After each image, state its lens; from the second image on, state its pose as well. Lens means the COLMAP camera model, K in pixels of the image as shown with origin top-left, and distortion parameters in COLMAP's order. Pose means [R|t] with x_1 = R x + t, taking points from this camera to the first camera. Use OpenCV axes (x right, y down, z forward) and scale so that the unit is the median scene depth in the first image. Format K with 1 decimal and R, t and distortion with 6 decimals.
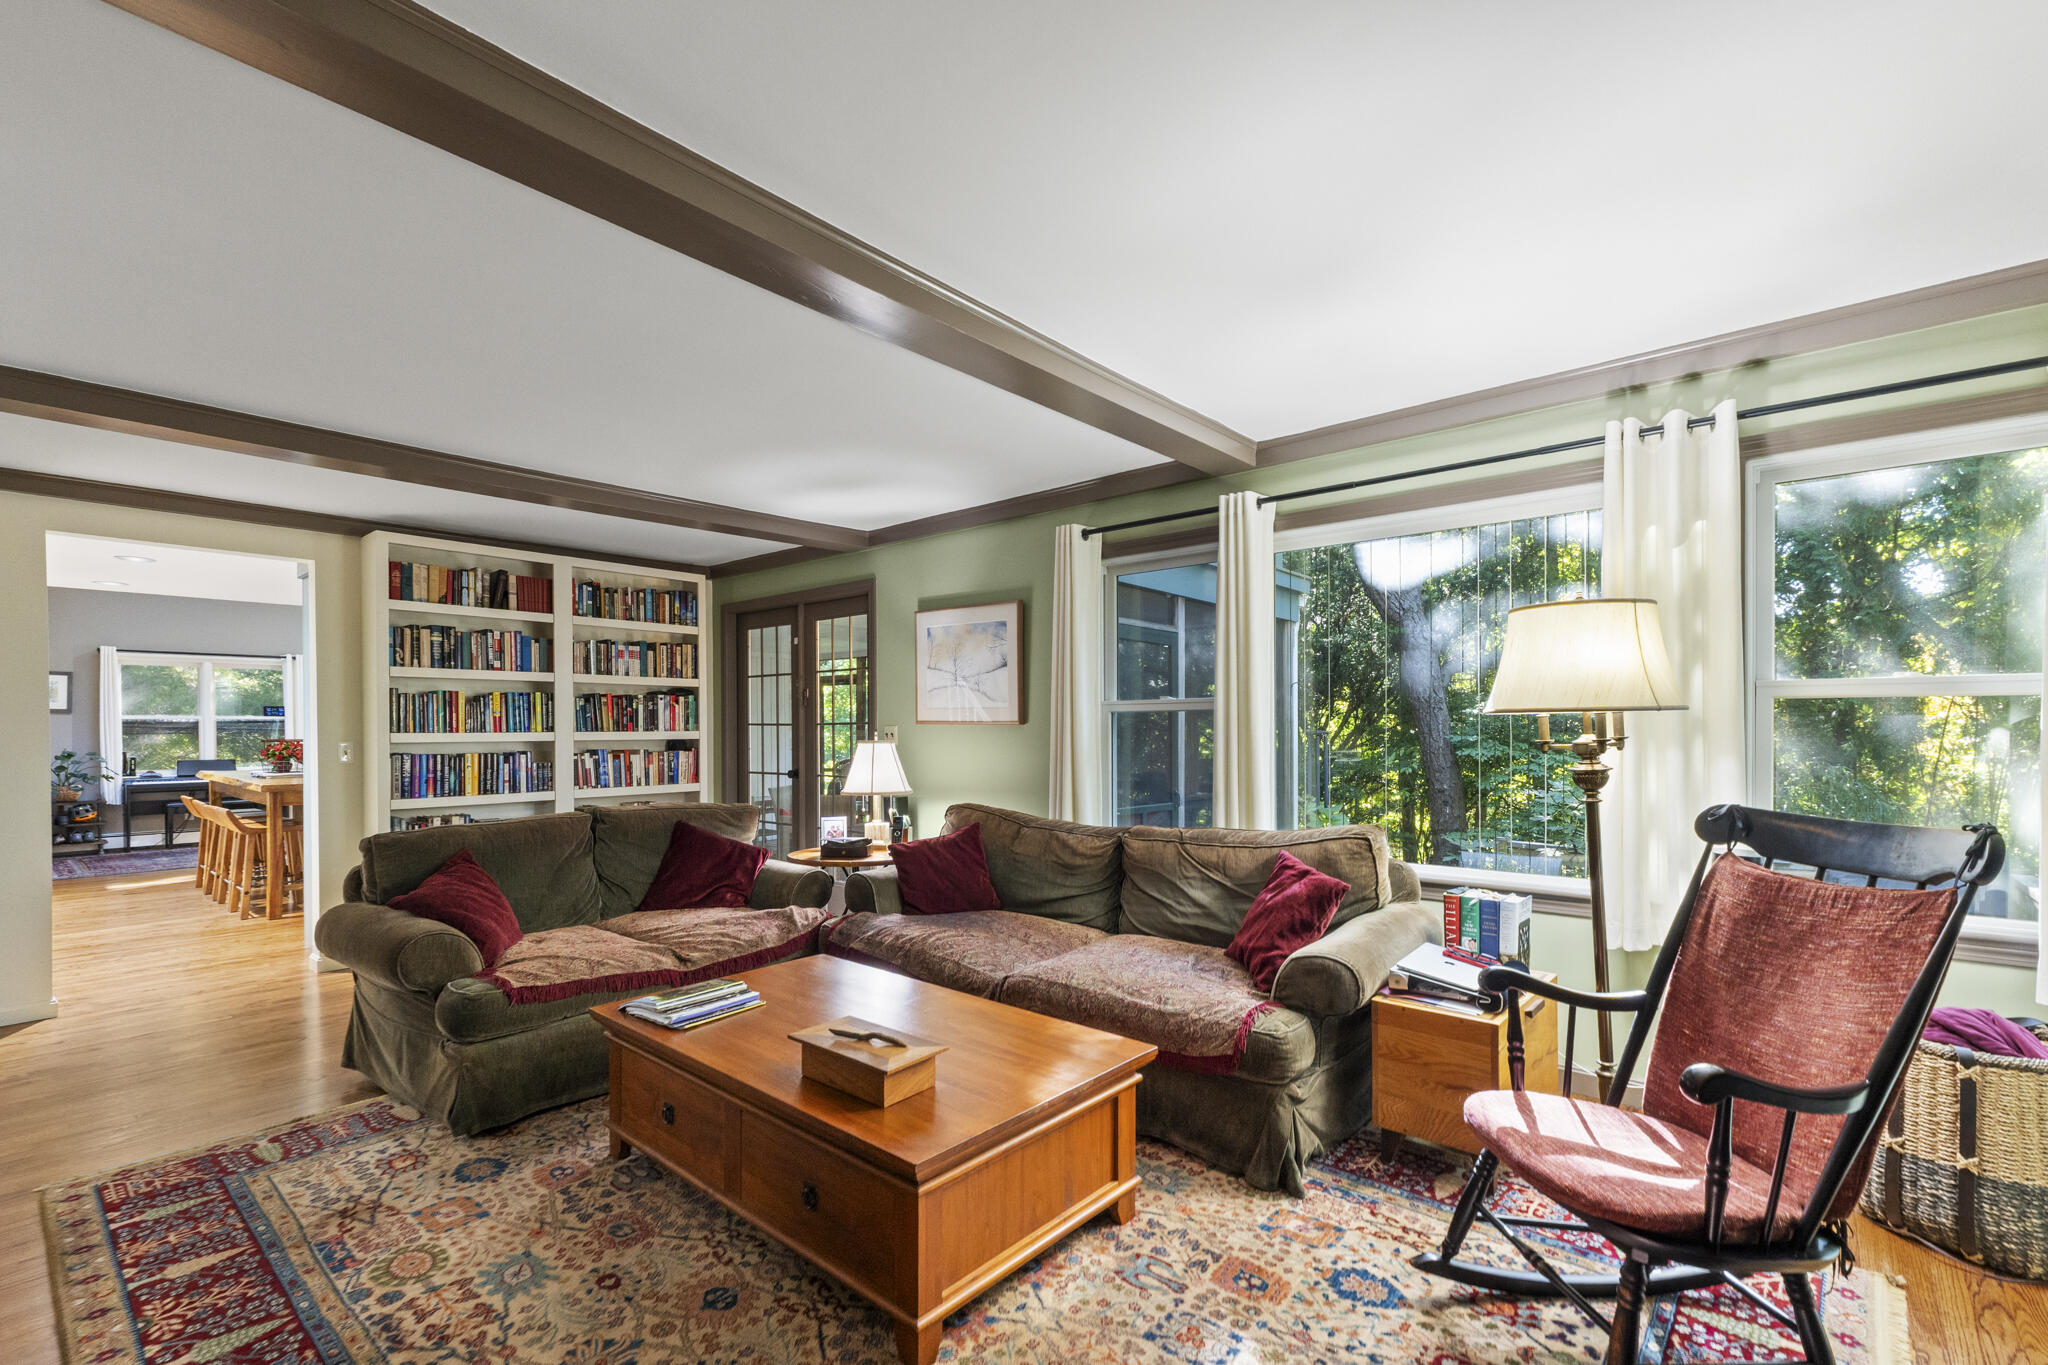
lens RADIAL K [[875.1, 0, 1021.2], [0, 875.1, 738.8], [0, 0, 1]] dist [0.006316, 0.000017]
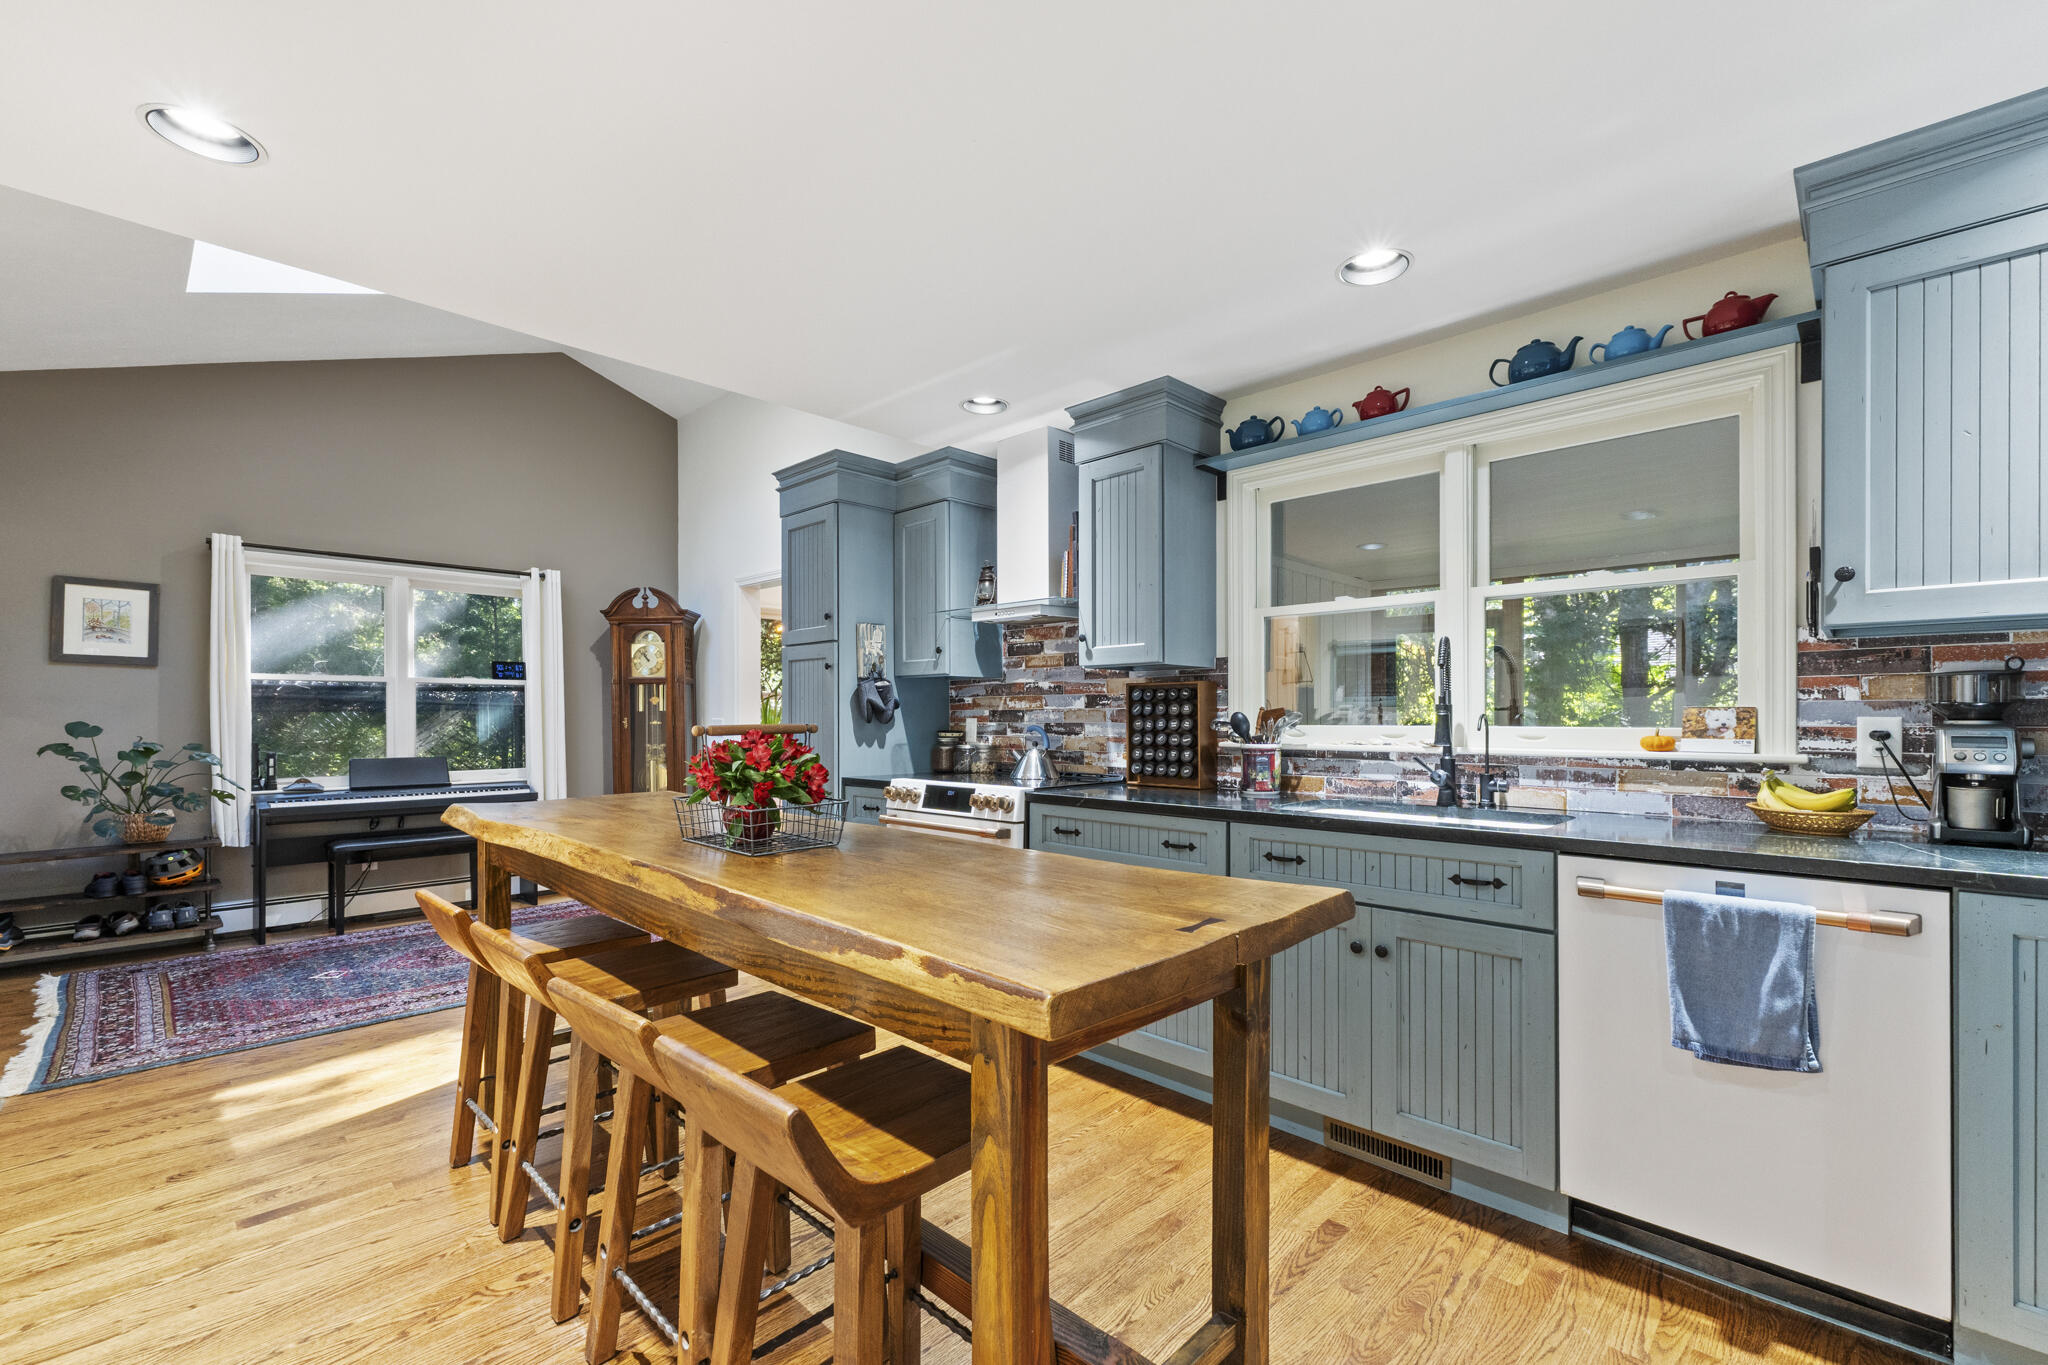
lens RADIAL K [[875.1, 0, 1057.0], [0, 875.1, 720.5], [0, 0, 1]] dist [0.006316, 0.000017]
pose [[0.997890, -0.001322, -0.064913, -0.530100], [0.000805, 0.999968, -0.007991, 0.006167], [0.064921, 0.007922, 0.997859, 0.529821]]
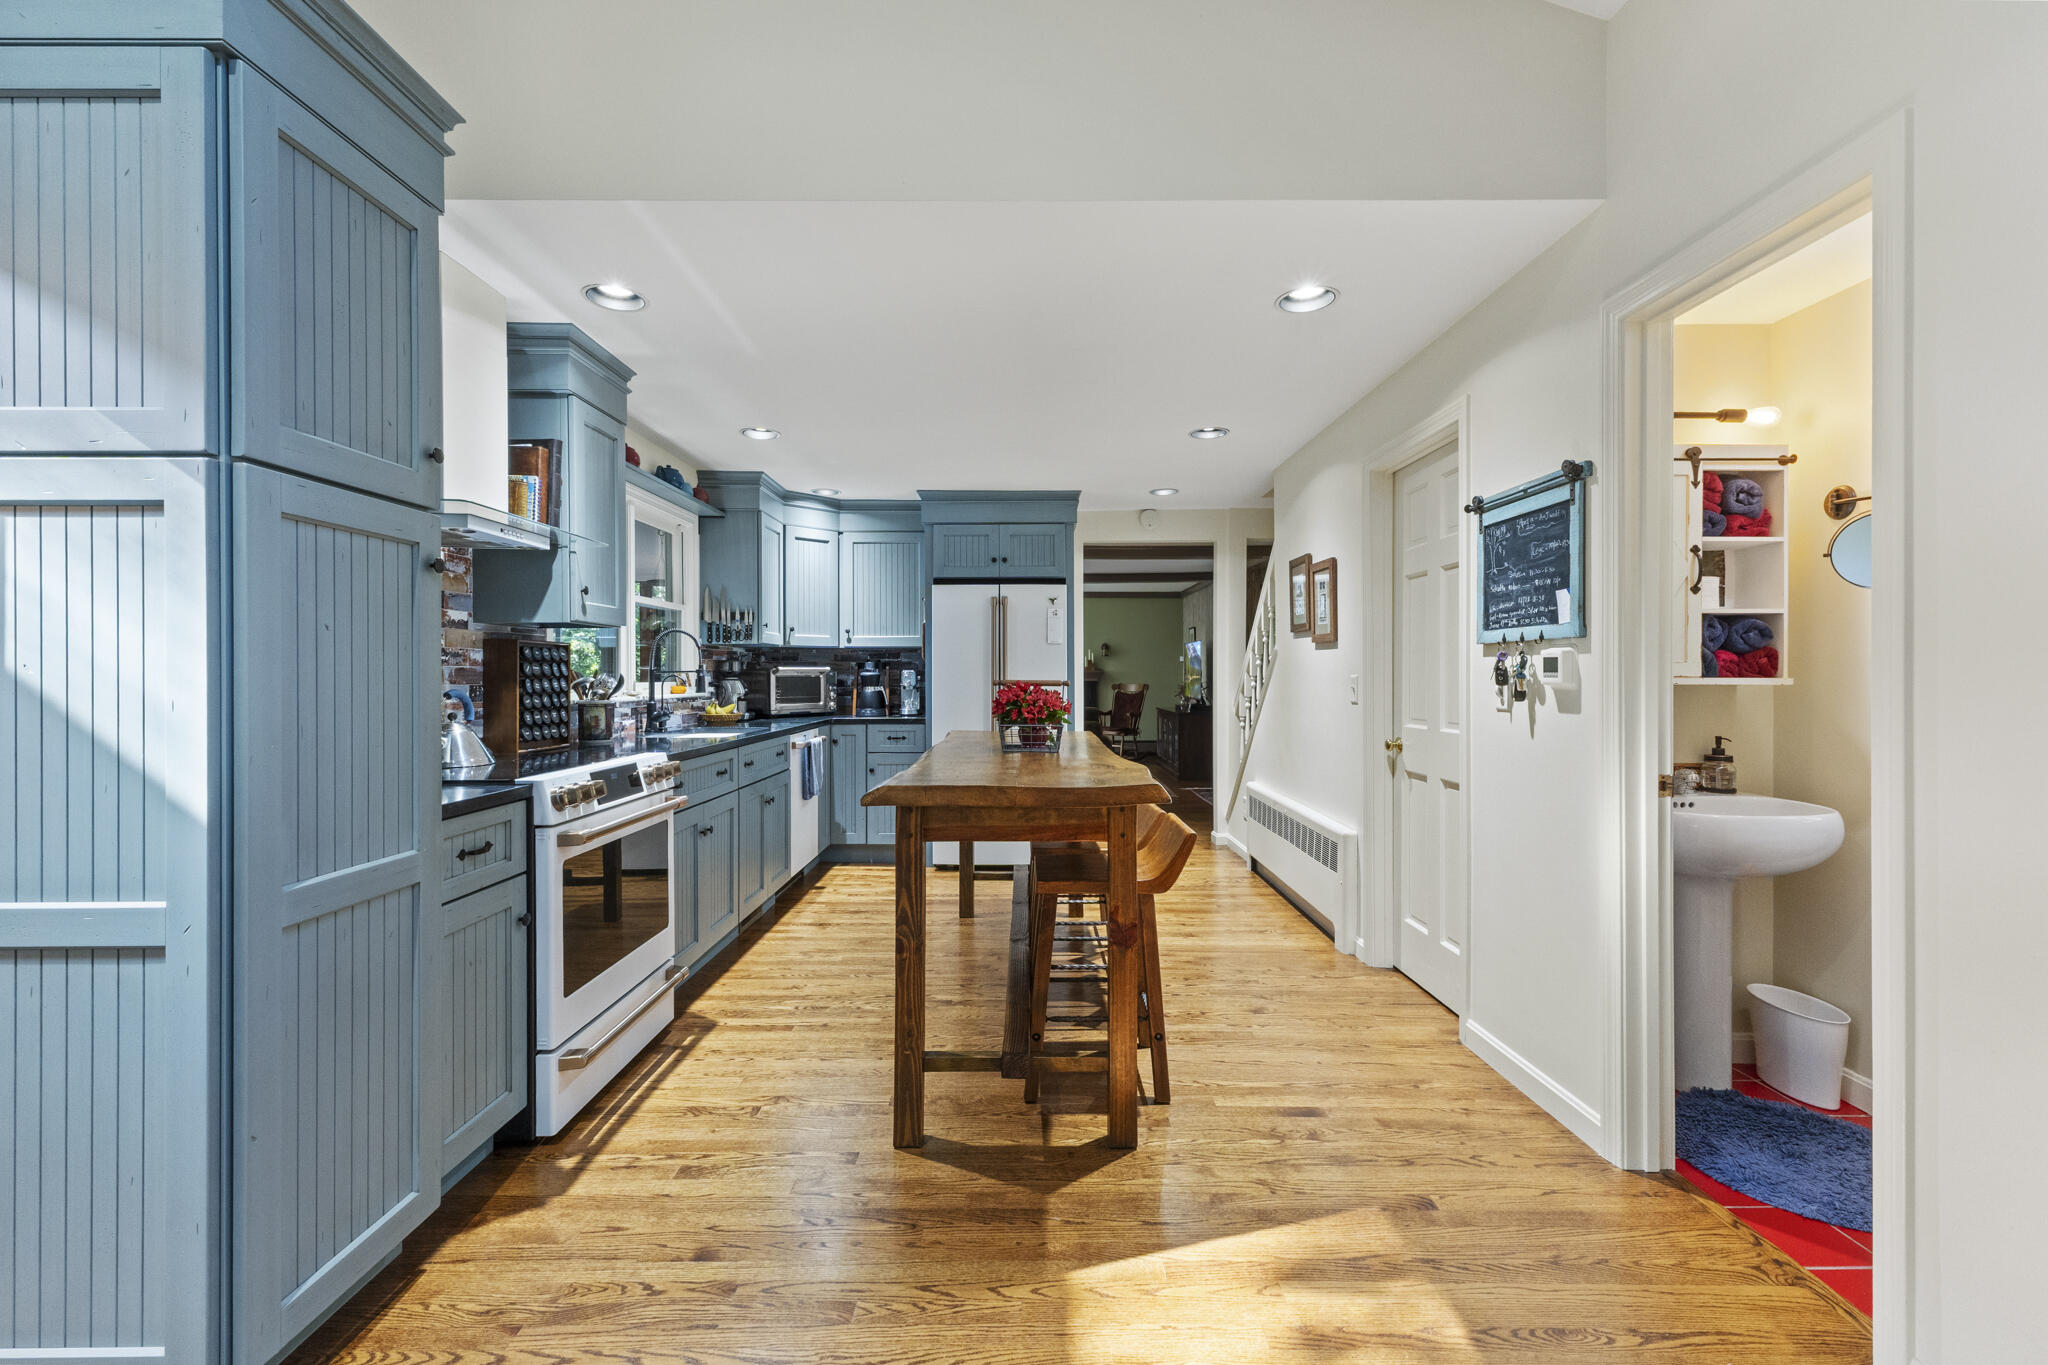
lens RADIAL K [[875.1, 0, 1024.9], [0, 875.1, 676.1], [0, 0, 1]] dist [0.006316, 0.000017]
pose [[-0.638063, -0.000141, 0.769984, -1.544238], [0.010976, 0.999897, 0.009278, -0.010087], [-0.769906, 0.014372, -0.637995, 1.737188]]
